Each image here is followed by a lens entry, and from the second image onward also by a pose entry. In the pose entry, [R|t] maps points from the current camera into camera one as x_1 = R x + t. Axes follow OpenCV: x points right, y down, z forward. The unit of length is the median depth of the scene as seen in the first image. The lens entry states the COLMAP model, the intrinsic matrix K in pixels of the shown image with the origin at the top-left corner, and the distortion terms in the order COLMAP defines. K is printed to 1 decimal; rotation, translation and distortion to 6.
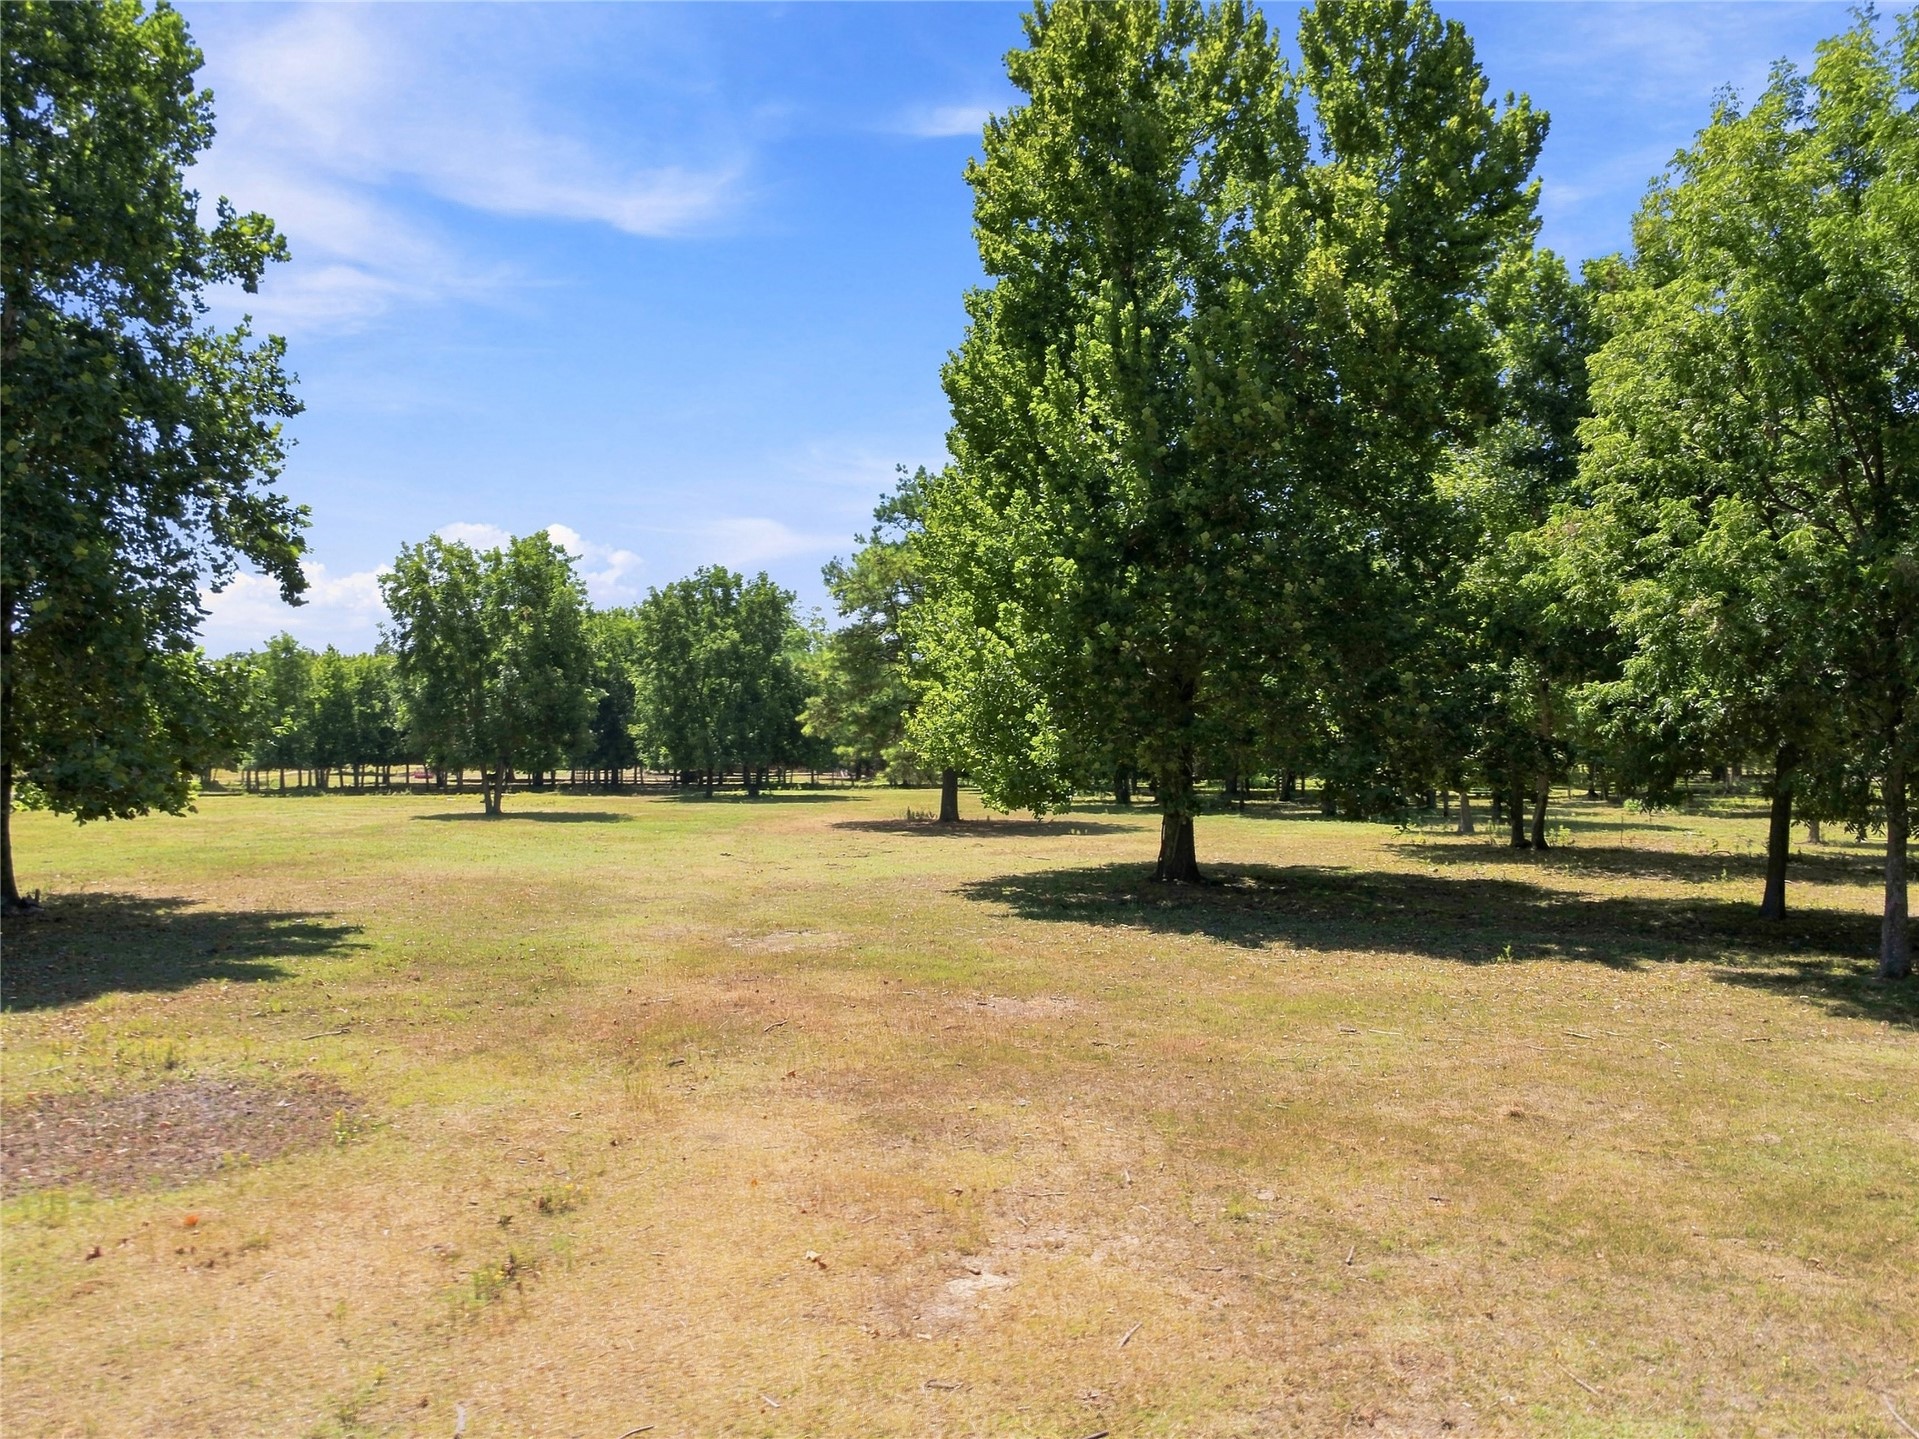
lens RADIAL K [[1490.0, 0, 945.8], [0, 1490.0, 717.3], [0, 0, 1]] dist [0.007195, -0.008727]
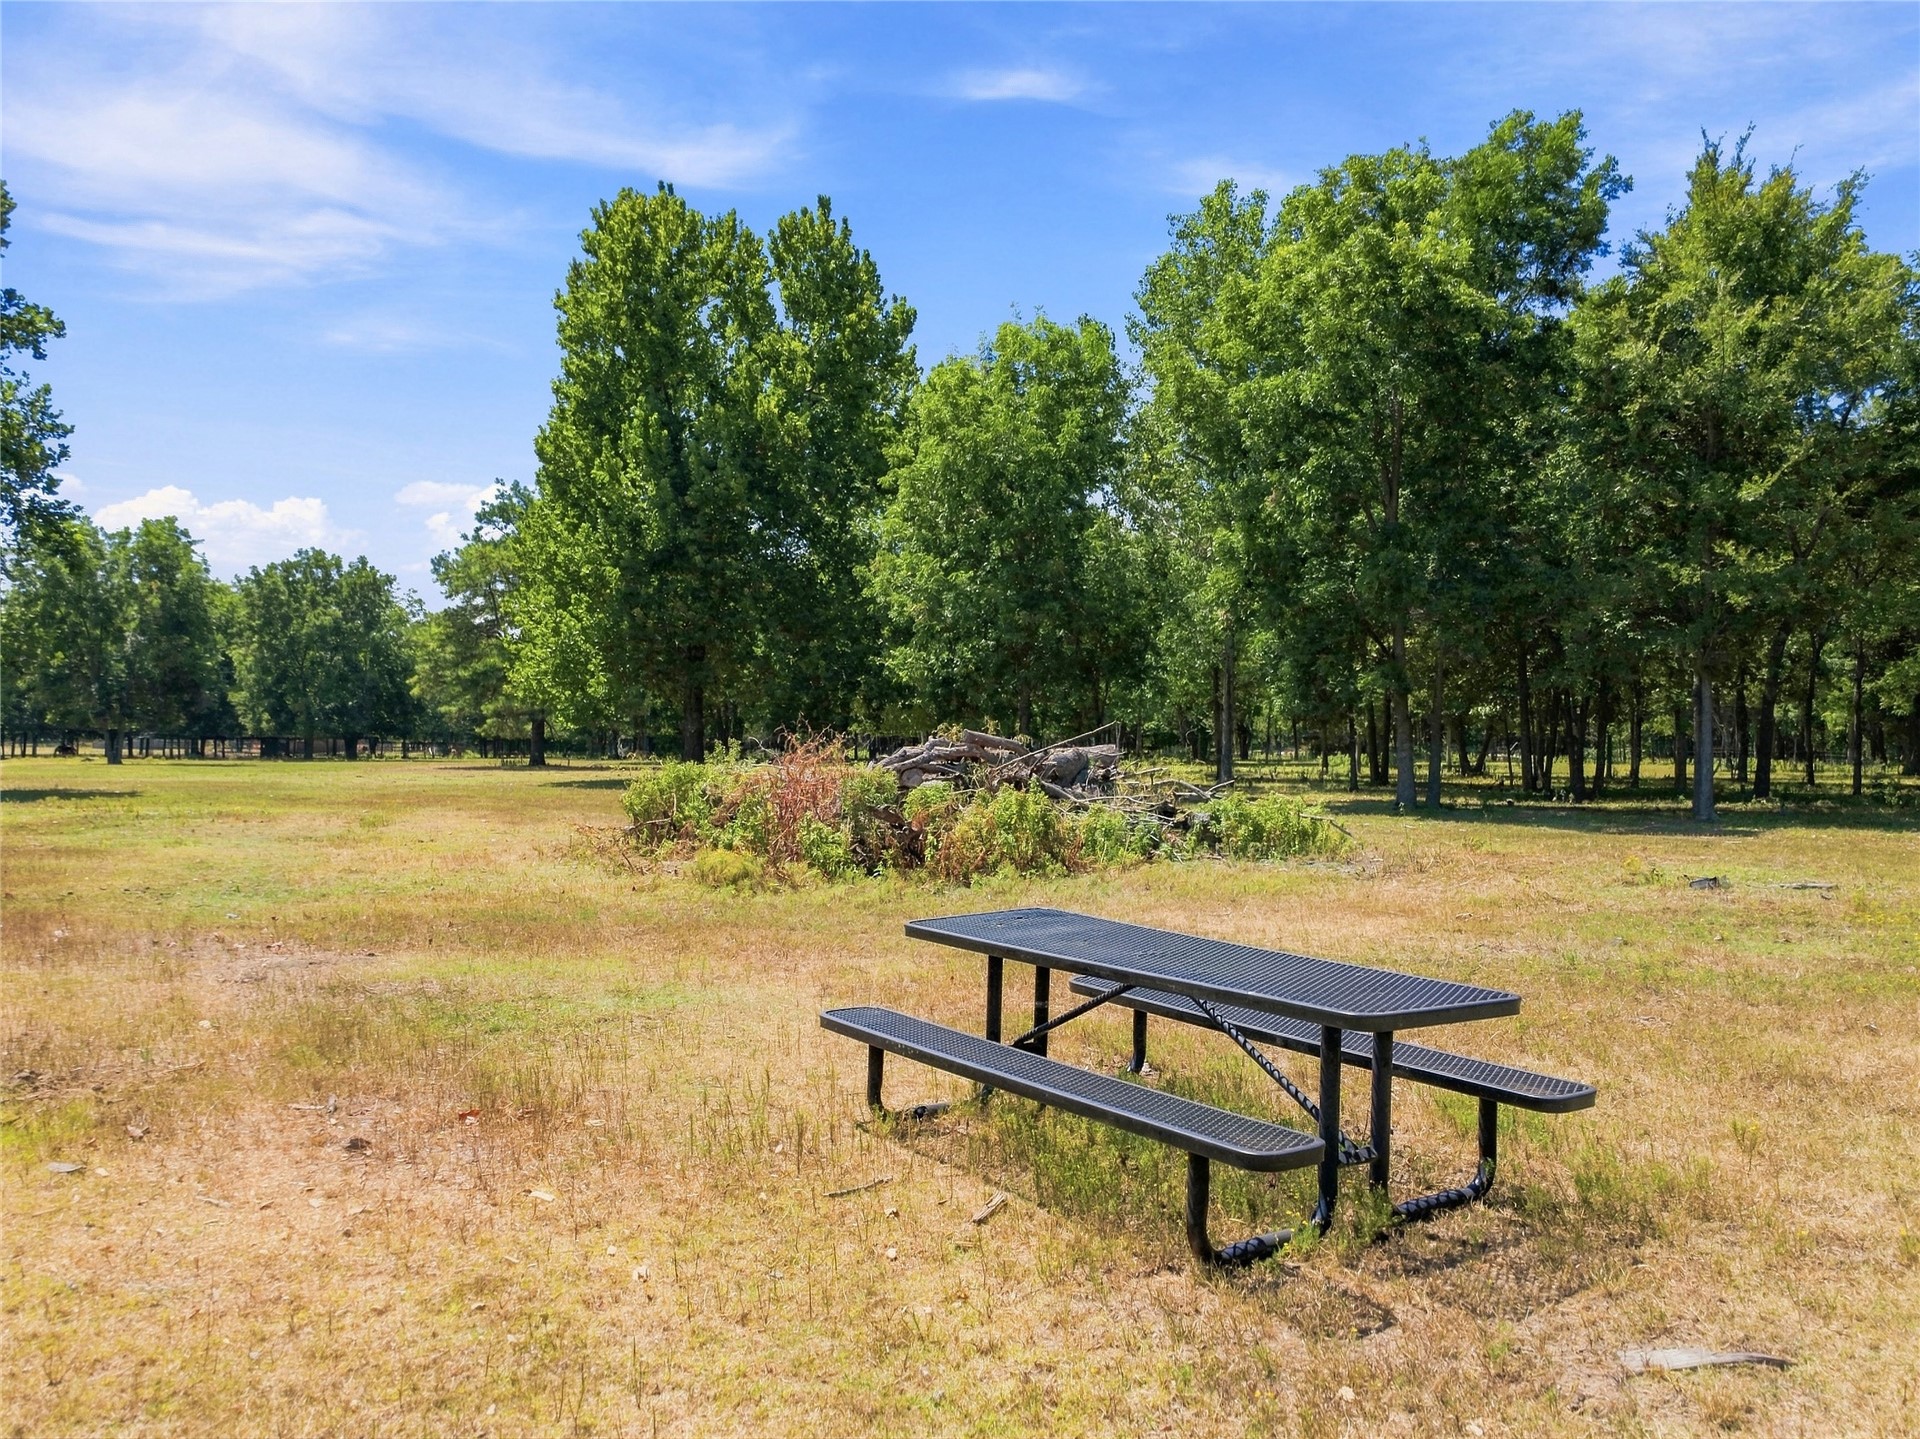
lens RADIAL K [[1490.8, 0, 946.3], [0, 1490.8, 717.3], [0, 0, 1]] dist [0.007195, -0.008727]
pose [[0.963644, 0.012184, 0.266911, -0.000880], [-0.013495, 0.999904, 0.003076, 0.036679], [-0.266848, -0.006566, 0.963716, -0.528029]]
